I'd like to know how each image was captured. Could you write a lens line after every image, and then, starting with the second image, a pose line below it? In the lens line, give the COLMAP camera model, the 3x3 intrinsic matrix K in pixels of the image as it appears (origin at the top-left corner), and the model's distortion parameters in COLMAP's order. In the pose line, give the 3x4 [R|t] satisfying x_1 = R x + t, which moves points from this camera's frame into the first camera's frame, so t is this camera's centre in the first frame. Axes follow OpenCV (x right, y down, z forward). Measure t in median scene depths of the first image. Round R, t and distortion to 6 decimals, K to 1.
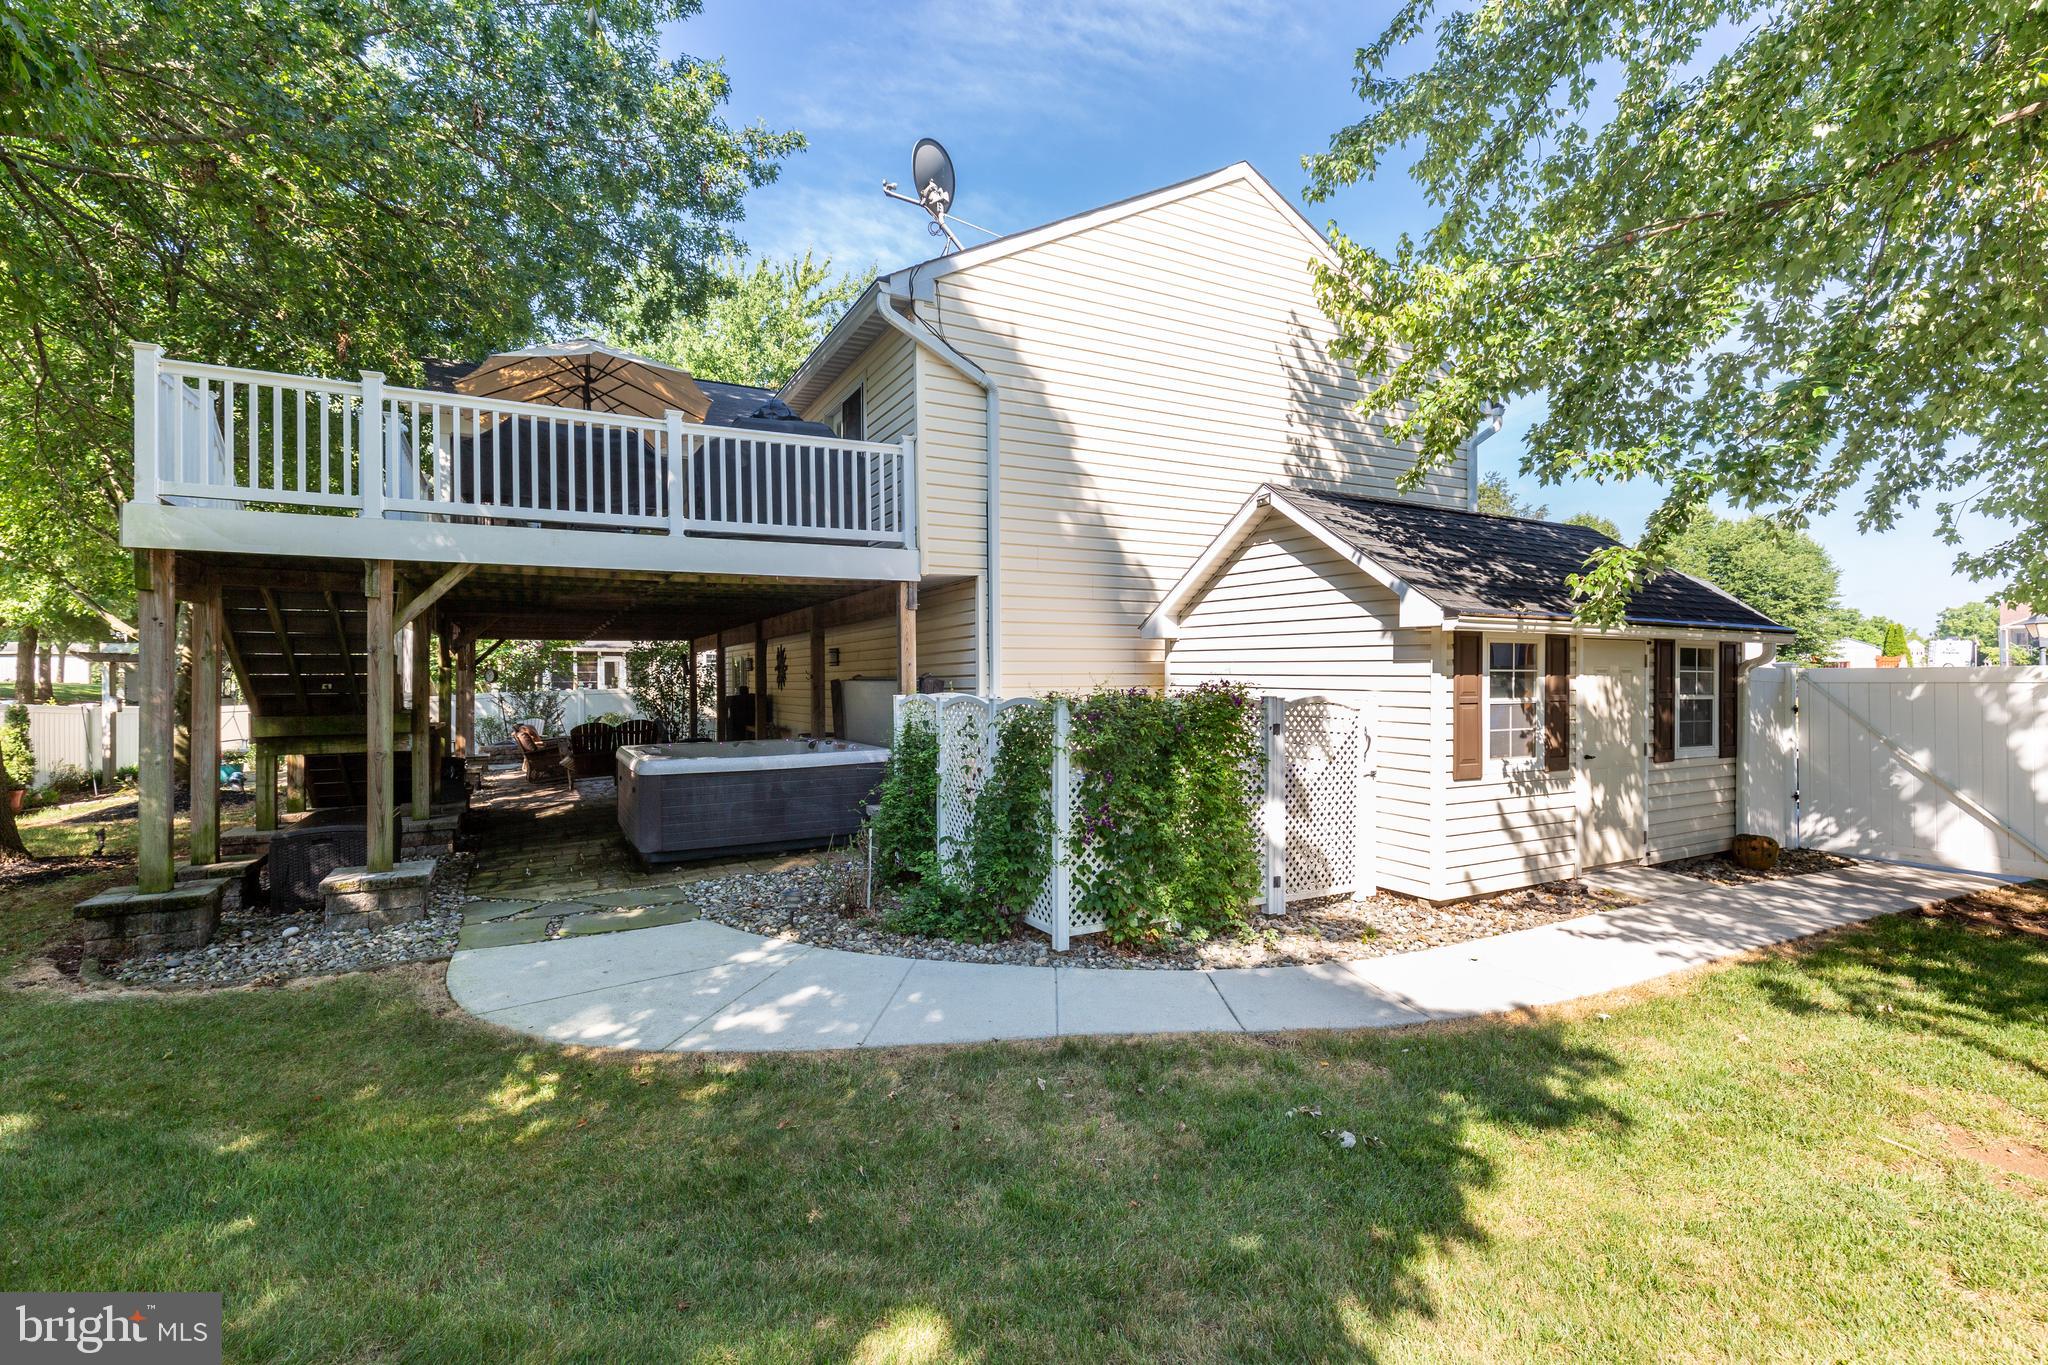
lens RADIAL K [[903.4, 0, 1024.0], [0, 903.4, 682.5], [0, 0, 1]] dist [0.001704, 0.000120]
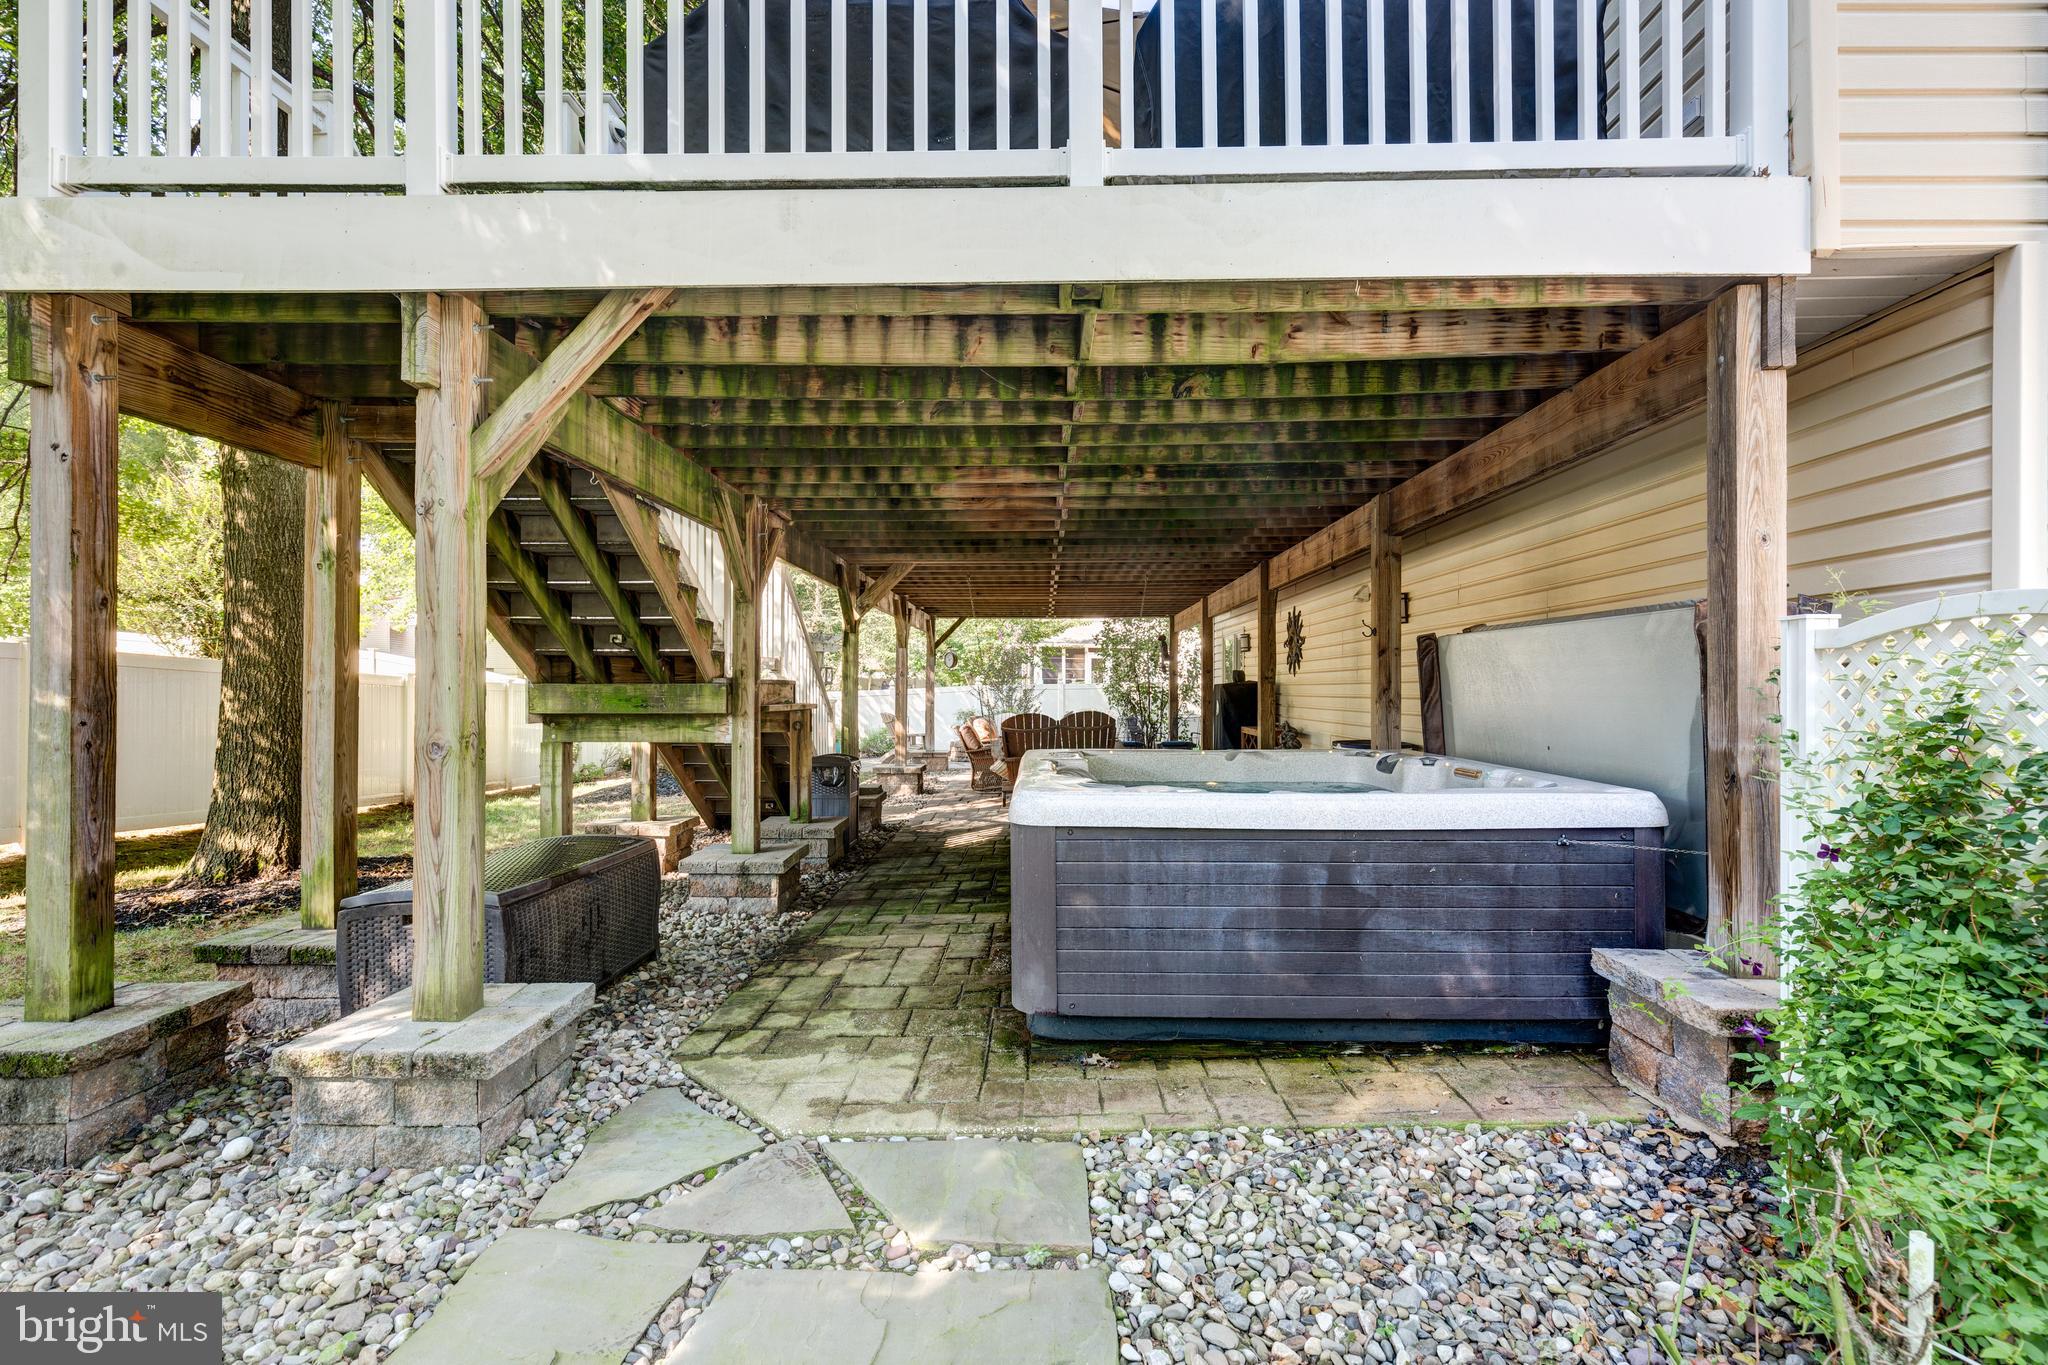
lens RADIAL K [[953.3, 0, 1024.0], [0, 953.3, 682.5], [0, 0, 1]] dist [0.000109, 0.000077]
pose [[0.869498, 0.010483, -0.493825, -0.160978], [-0.013035, 0.999914, -0.001725, 0.030159], [0.493764, 0.007937, 0.869560, 0.494485]]
